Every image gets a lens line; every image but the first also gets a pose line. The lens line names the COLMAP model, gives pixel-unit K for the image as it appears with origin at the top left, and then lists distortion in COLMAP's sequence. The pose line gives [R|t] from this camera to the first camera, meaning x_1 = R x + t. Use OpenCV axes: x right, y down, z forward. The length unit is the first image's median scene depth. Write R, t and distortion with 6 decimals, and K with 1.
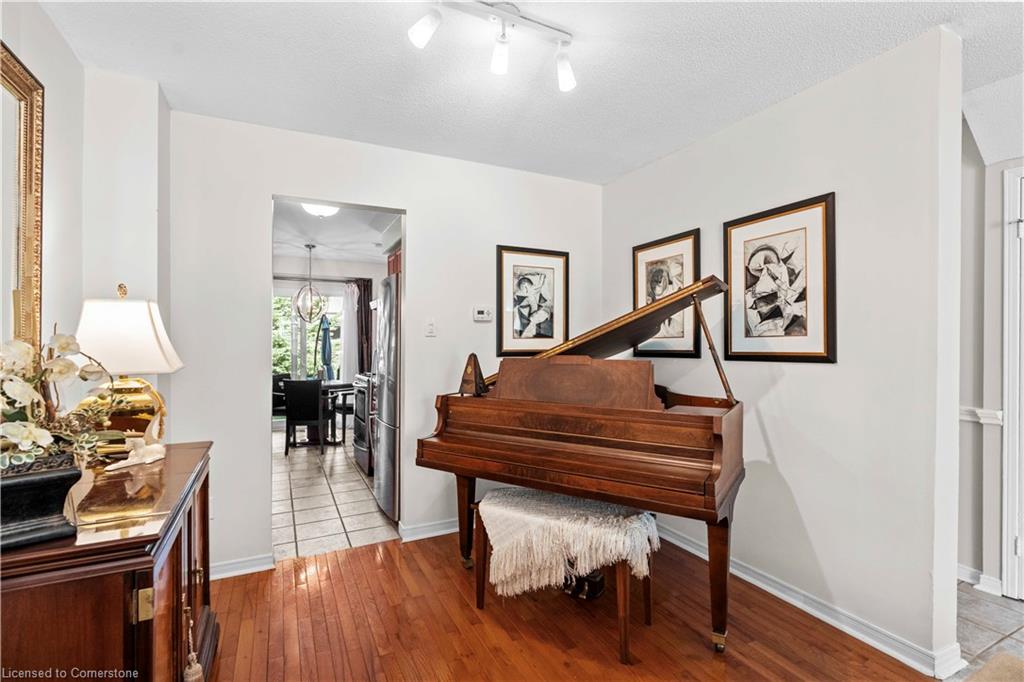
lens RADIAL K [[466.8, 0, 513.8], [0, 466.8, 344.9], [0, 0, 1]] dist [-0.002120, 0.000756]
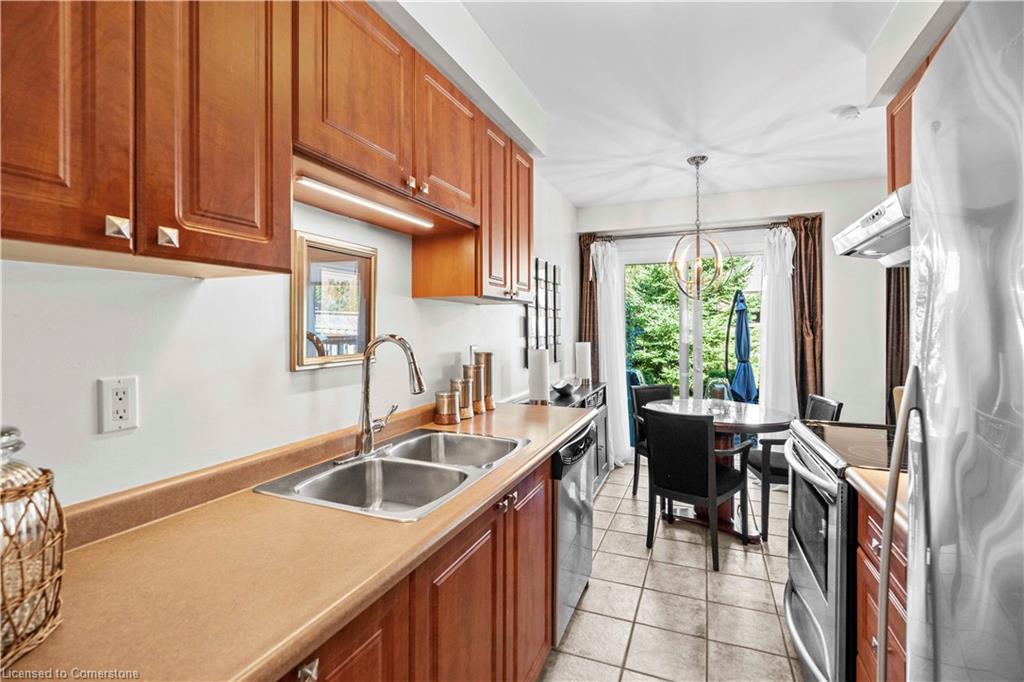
lens RADIAL K [[466.8, 0, 512.1], [0, 466.8, 331.8], [0, 0, 1]] dist [-0.002120, 0.000756]
pose [[0.655602, 0.001329, -0.755106, -0.157983], [0.009895, 0.999897, 0.010351, -0.018468], [0.755042, -0.014258, 0.655521, 0.450005]]
